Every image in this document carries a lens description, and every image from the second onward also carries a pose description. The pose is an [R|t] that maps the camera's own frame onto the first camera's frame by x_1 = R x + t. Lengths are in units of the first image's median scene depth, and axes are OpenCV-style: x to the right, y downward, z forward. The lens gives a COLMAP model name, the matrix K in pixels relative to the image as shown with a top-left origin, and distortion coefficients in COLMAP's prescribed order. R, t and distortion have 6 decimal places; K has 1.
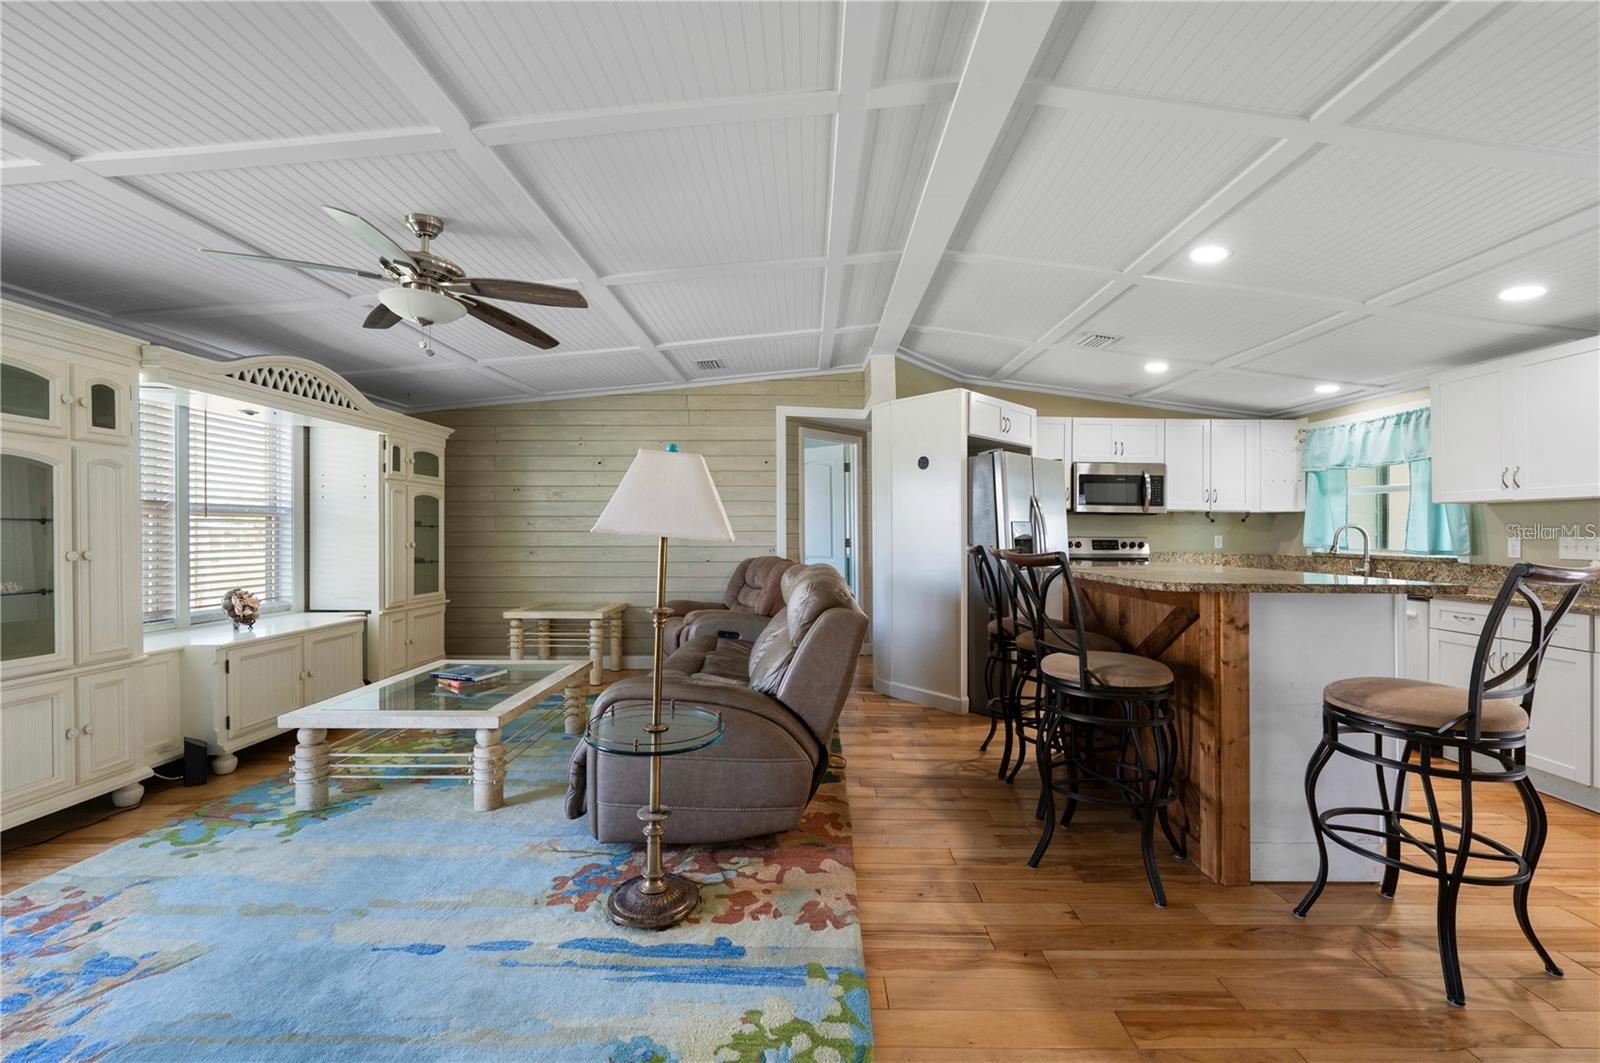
lens RADIAL K [[670.7, 0, 809.4], [0, 670.7, 525.0], [0, 0, 1]] dist [-0.004399, 0.000267]
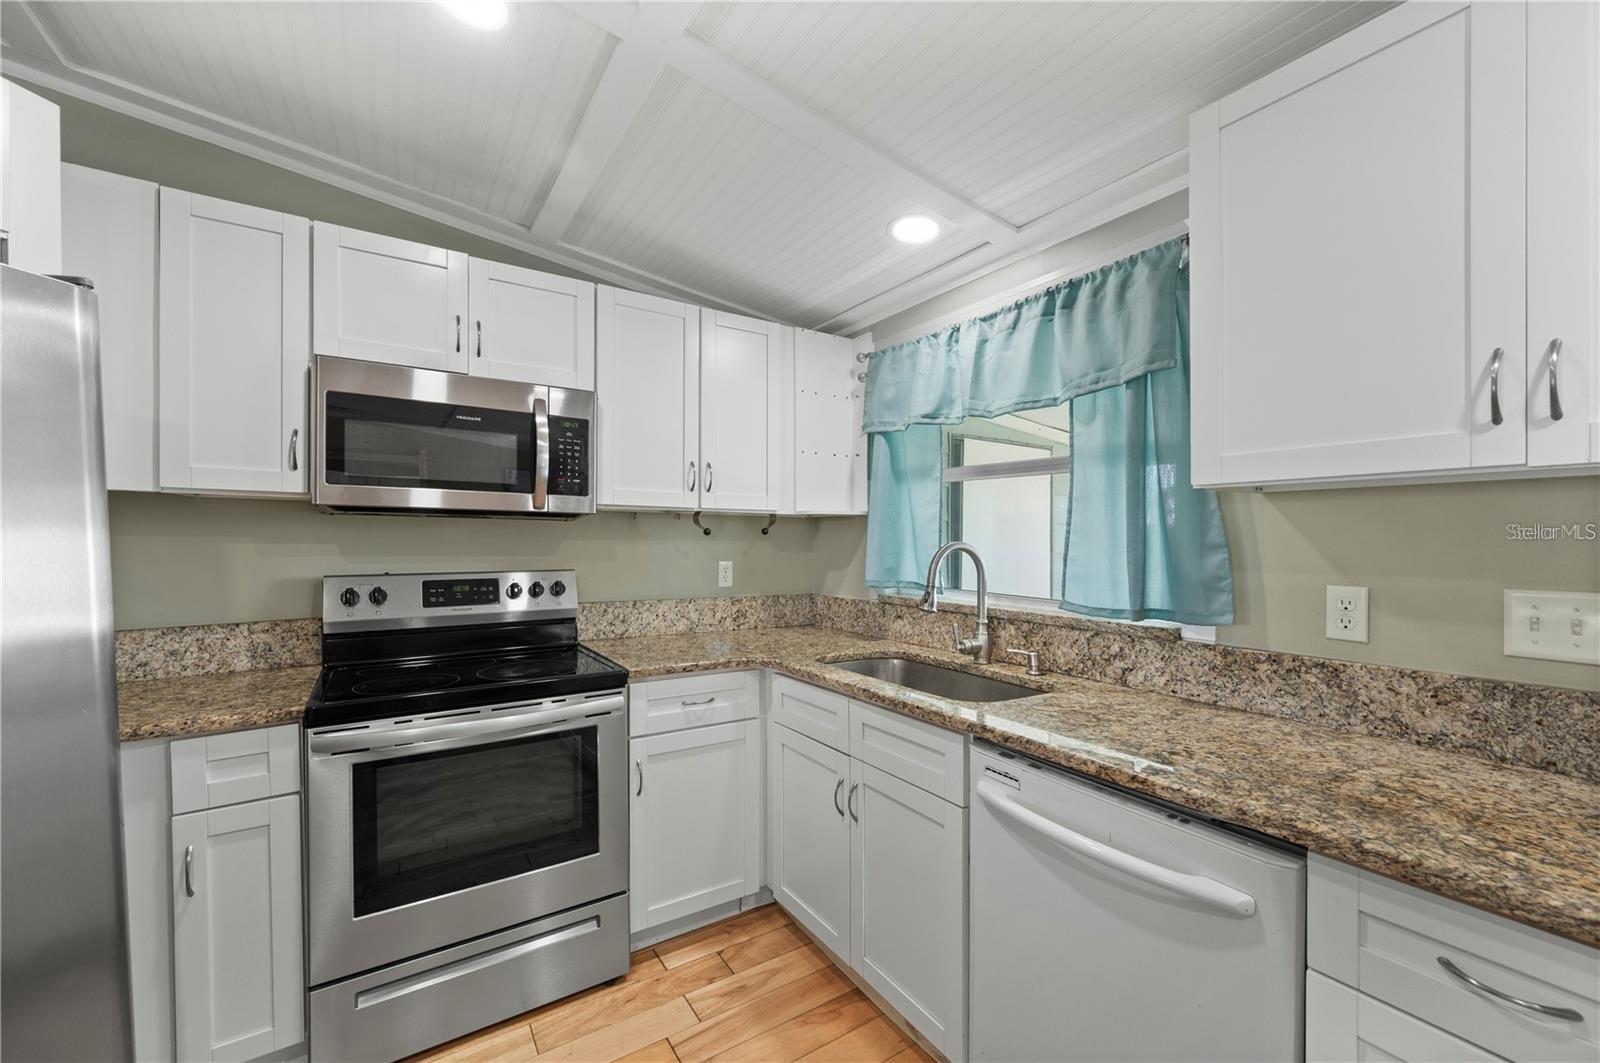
lens RADIAL K [[641.9, 0, 805.0], [0, 641.9, 547.3], [0, 0, 1]] dist [-0.002524, -0.000457]
pose [[0.838943, -0.011858, 0.544090, 0.429236], [-0.001905, 0.999693, 0.024723, -0.007017], [-0.544216, -0.021778, 0.838662, 0.607330]]
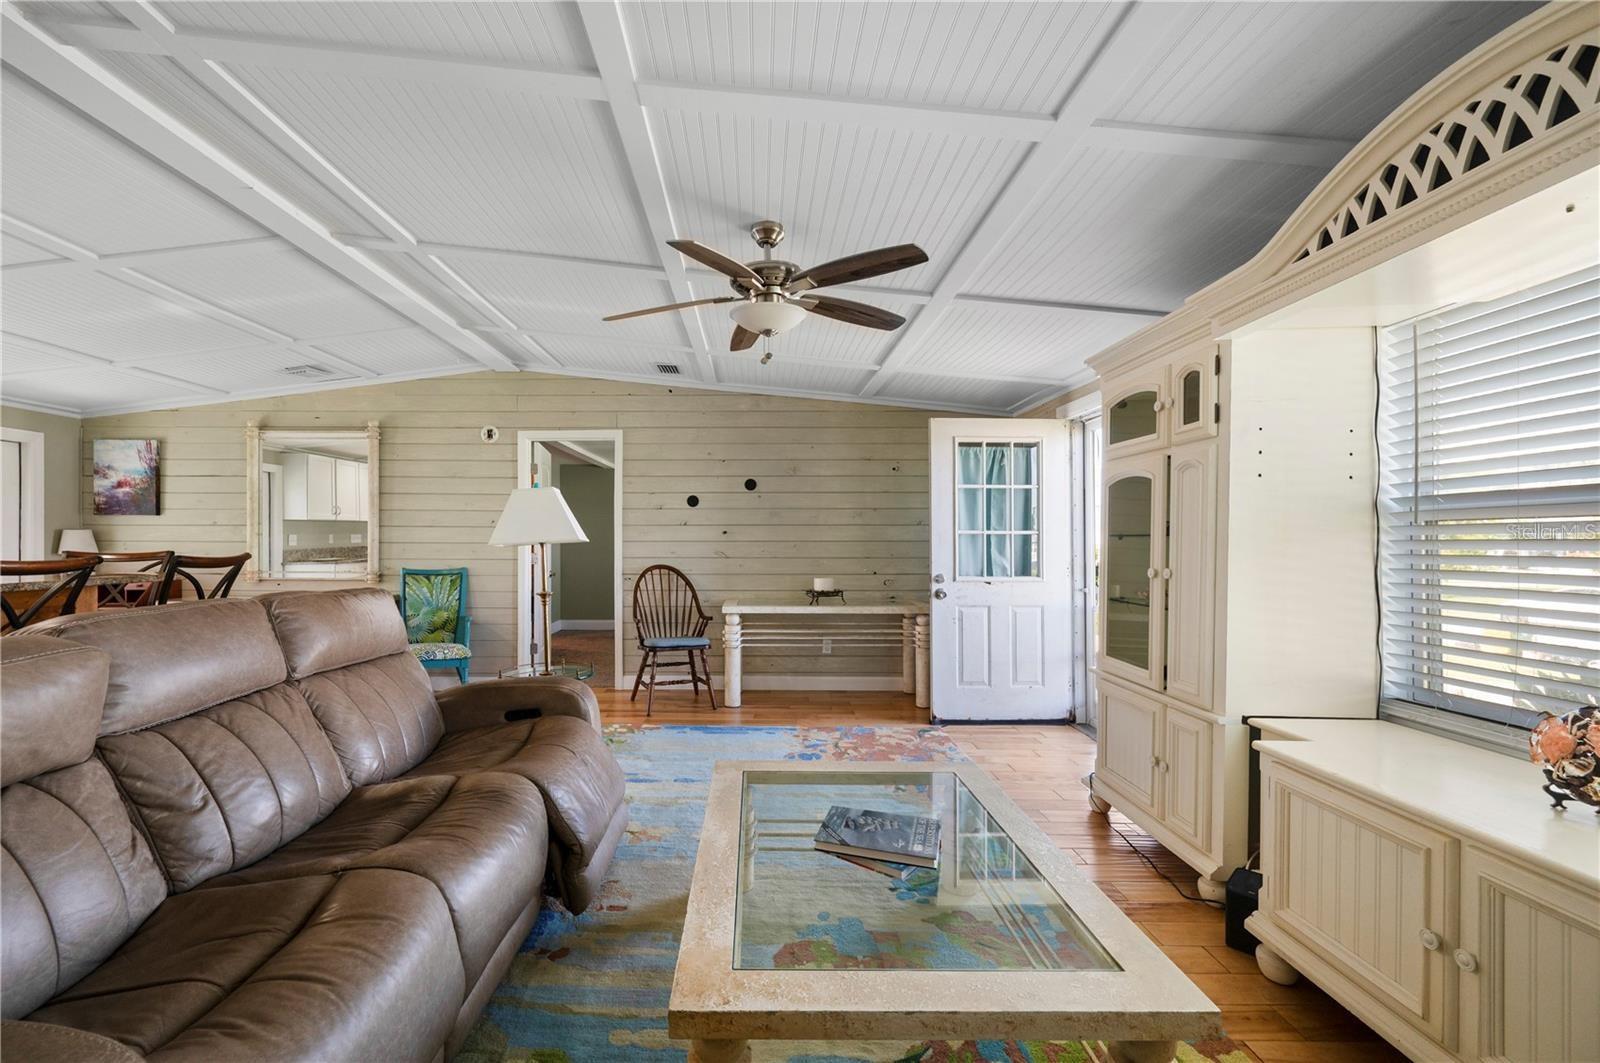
lens RADIAL K [[641.9, 0, 751.5], [0, 641.9, 567.6], [0, 0, 1]] dist [-0.002524, -0.000457]
pose [[-0.999931, -0.011046, -0.004037, -0.262456], [-0.011129, 0.999718, 0.021001, 0.013352], [0.003804, 0.021045, -0.999771, 0.940938]]
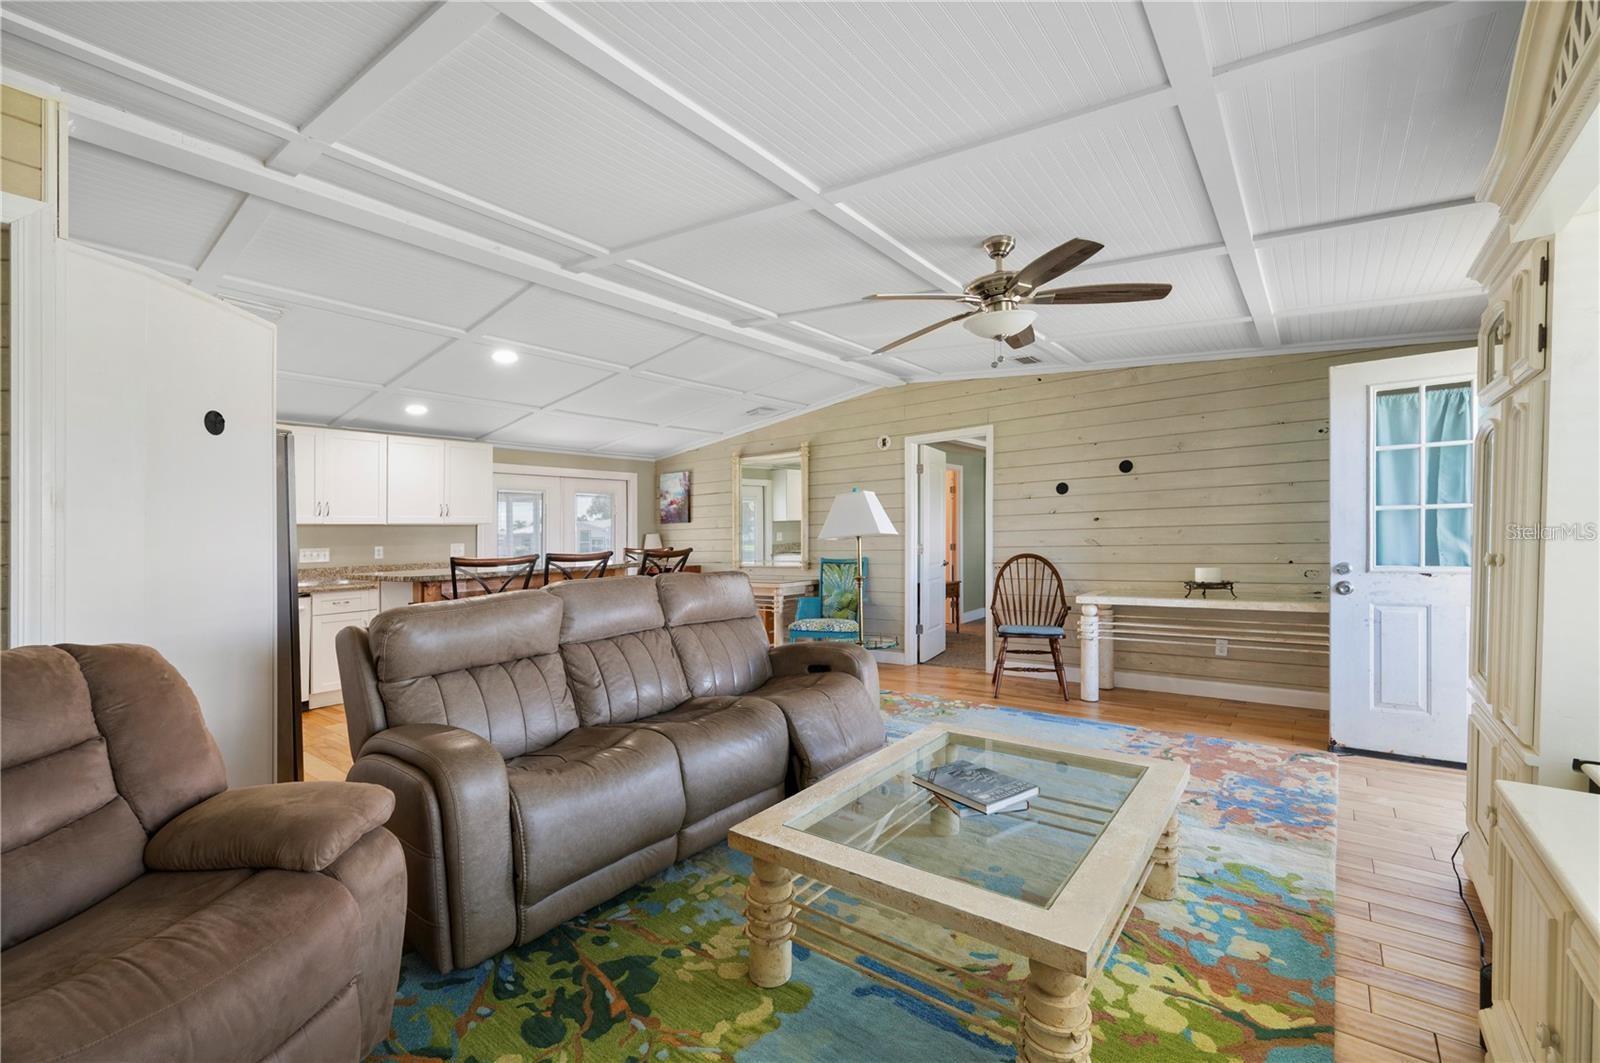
lens RADIAL K [[670.7, 0, 809.9], [0, 670.7, 559.4], [0, 0, 1]] dist [-0.004399, 0.000267]
pose [[-0.793066, -0.008451, 0.609078, -0.477745], [0.007711, 0.999684, 0.023912, 0.012551], [-0.609087, 0.023660, -0.792750, 0.982967]]
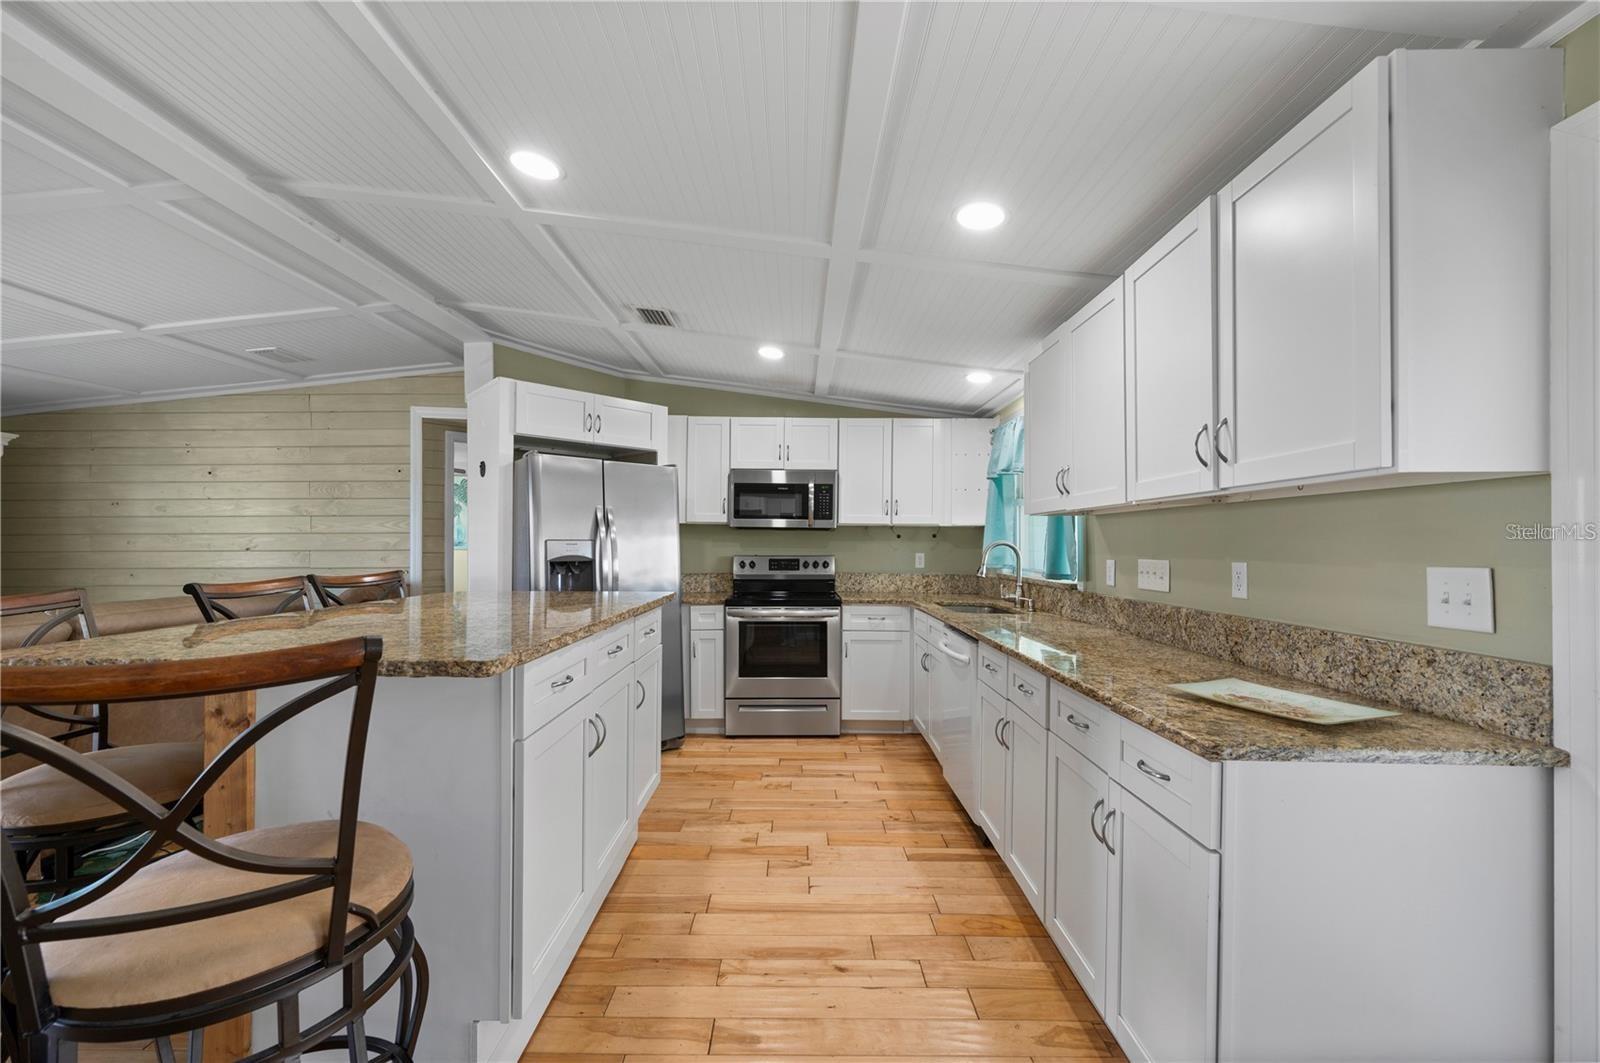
lens RADIAL K [[641.9, 0, 793.7], [0, 641.9, 541.6], [0, 0, 1]] dist [-0.002524, -0.000457]
pose [[0.999976, -0.003534, -0.005957, 0.485221], [0.003571, 0.999975, 0.006092, -0.005338], [0.005935, -0.006113, 0.999964, 0.177889]]
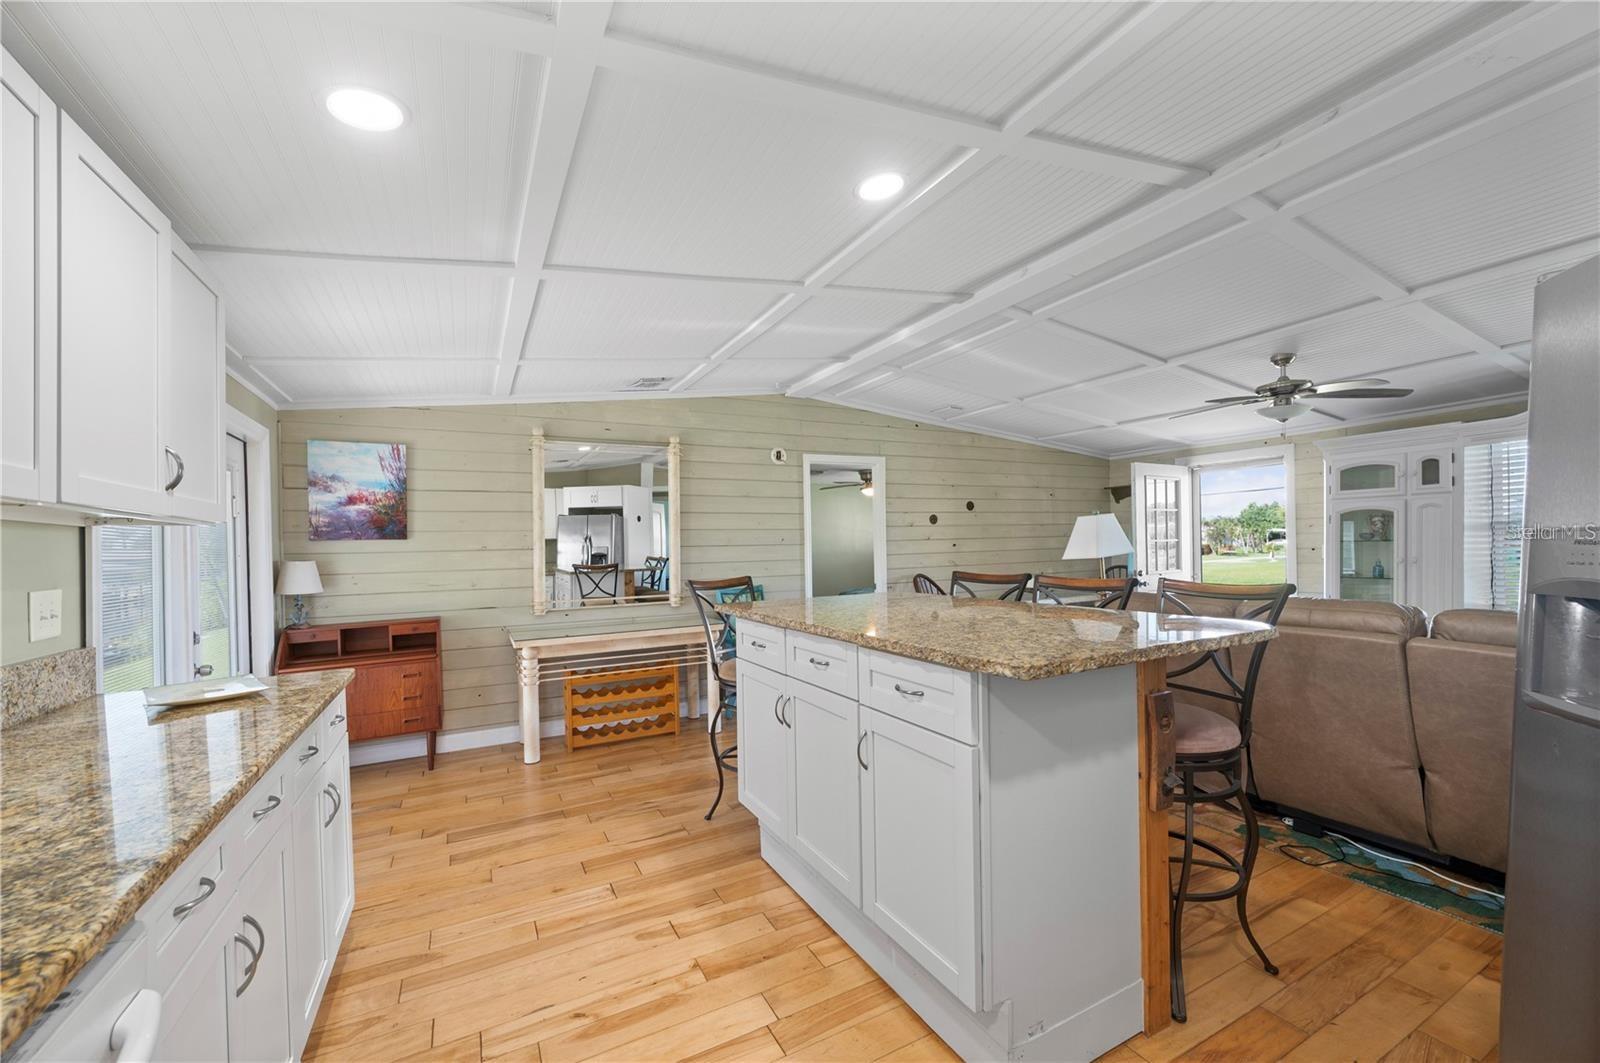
lens RADIAL K [[641.9, 0, 788.6], [0, 641.9, 557.0], [0, 0, 1]] dist [-0.002524, -0.000457]
pose [[-0.884077, 0.019638, -0.466928, 0.561046], [0.024728, 0.999683, -0.004776, 0.000736], [0.466686, -0.015769, -0.884283, 0.861843]]
